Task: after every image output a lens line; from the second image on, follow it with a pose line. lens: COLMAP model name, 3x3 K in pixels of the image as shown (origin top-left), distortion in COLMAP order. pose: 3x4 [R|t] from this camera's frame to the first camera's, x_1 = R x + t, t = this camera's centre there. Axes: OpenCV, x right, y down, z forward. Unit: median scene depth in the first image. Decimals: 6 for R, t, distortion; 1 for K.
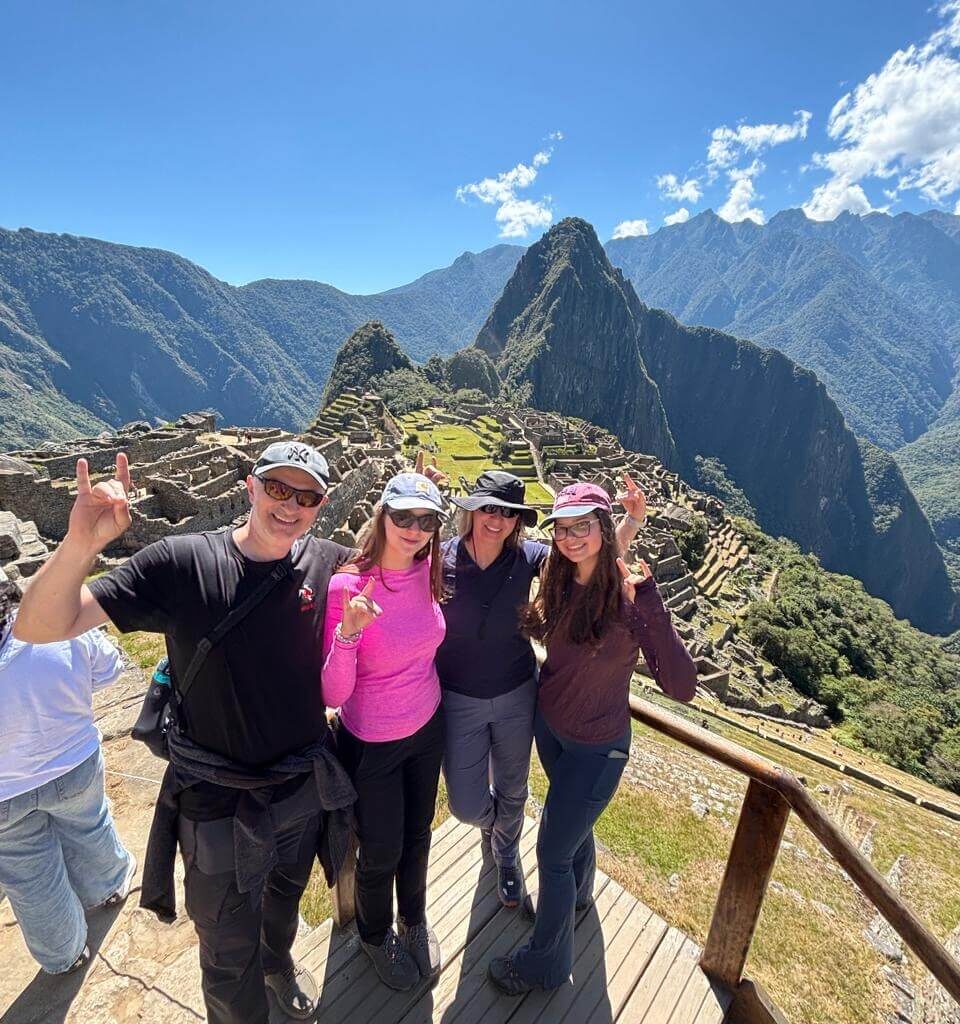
lens RADIAL K [[495.5, 0, 480.0], [0, 495.5, 512.0], [0, 0, 1]] dist [0.019369, -0.034163]
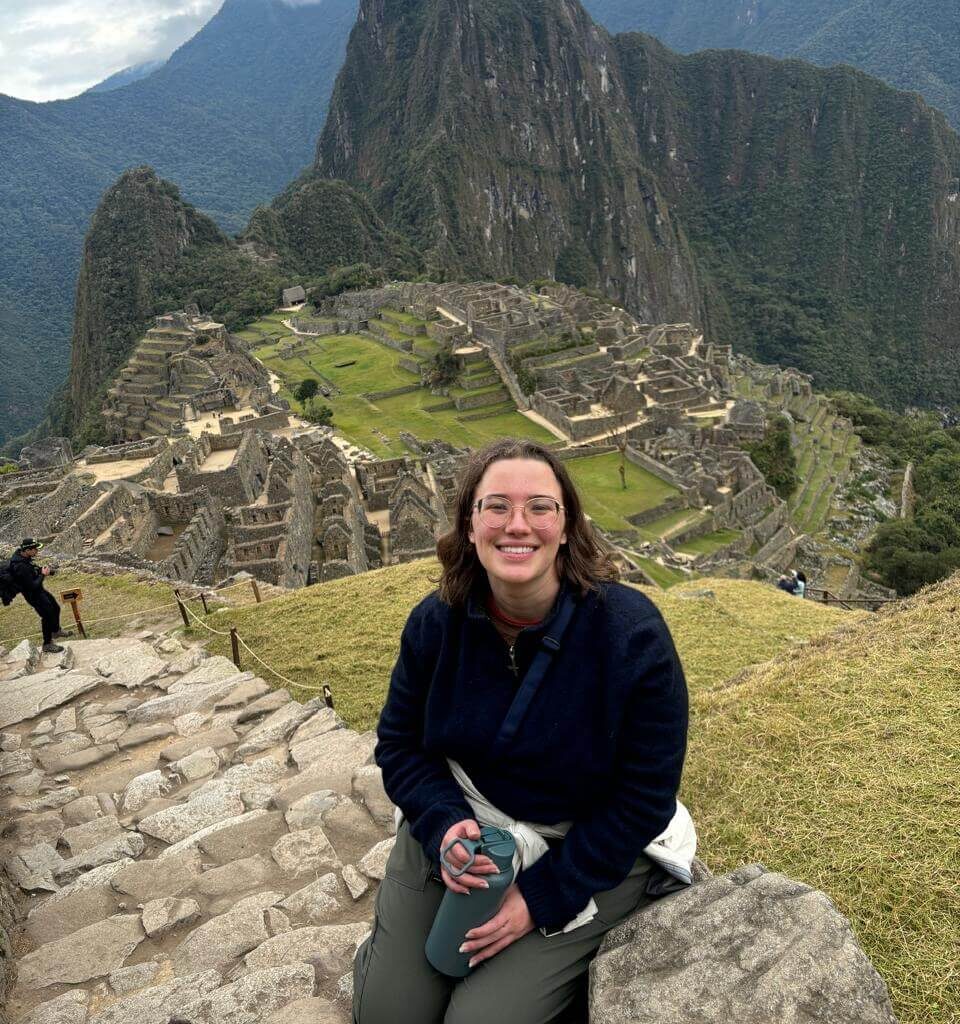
lens RADIAL K [[910.9, 0, 480.9], [0, 910.9, 517.1], [0, 0, 1]] dist [0.060876, -0.144654]
pose [[0.970745, -0.223687, 0.087285, -0.014328], [0.217219, 0.973021, 0.077762, -0.007945], [-0.102325, -0.056527, 0.993144, -0.031074]]
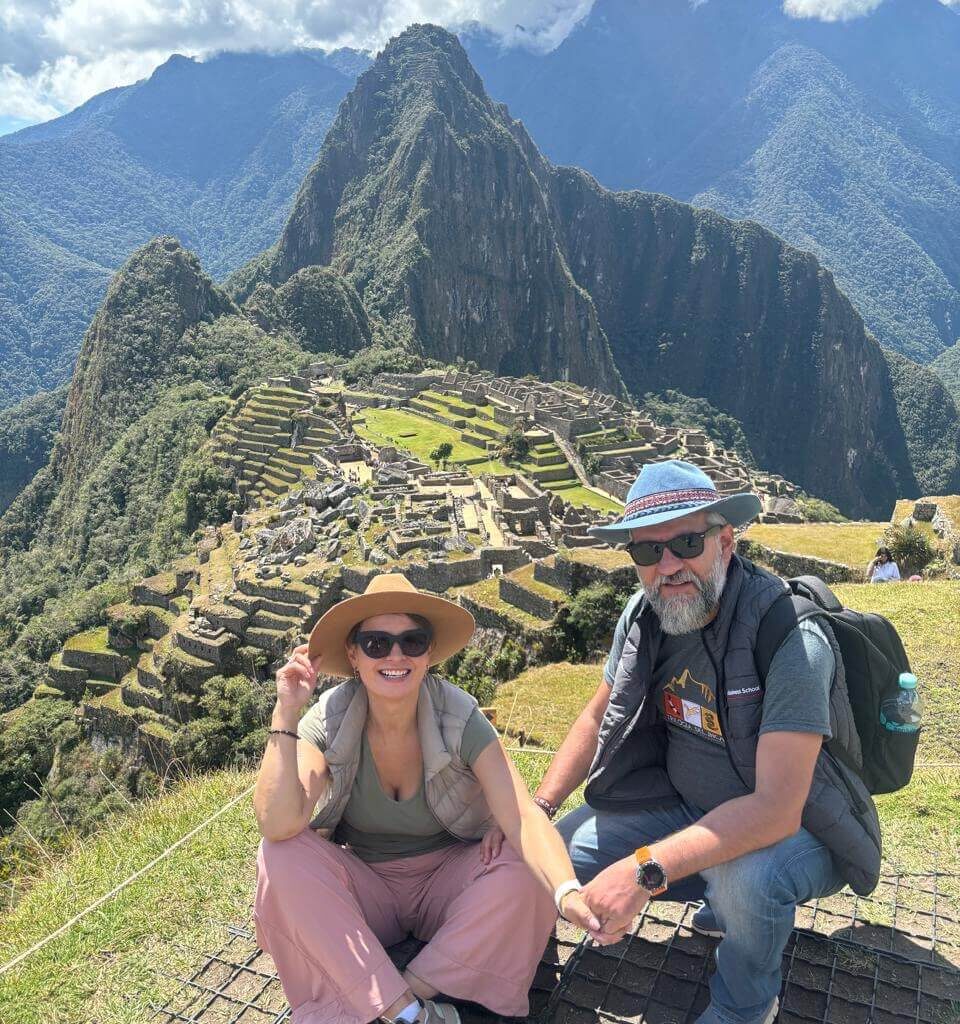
lens RADIAL K [[910.9, 0, 480.9], [0, 910.9, 517.1], [0, 0, 1]] dist [0.060876, -0.144654]
pose [[0.965504, -0.125832, 0.227966, -0.092520], [0.128948, 0.991651, 0.001234, -0.009769], [-0.226218, 0.028204, 0.973668, -0.074315]]
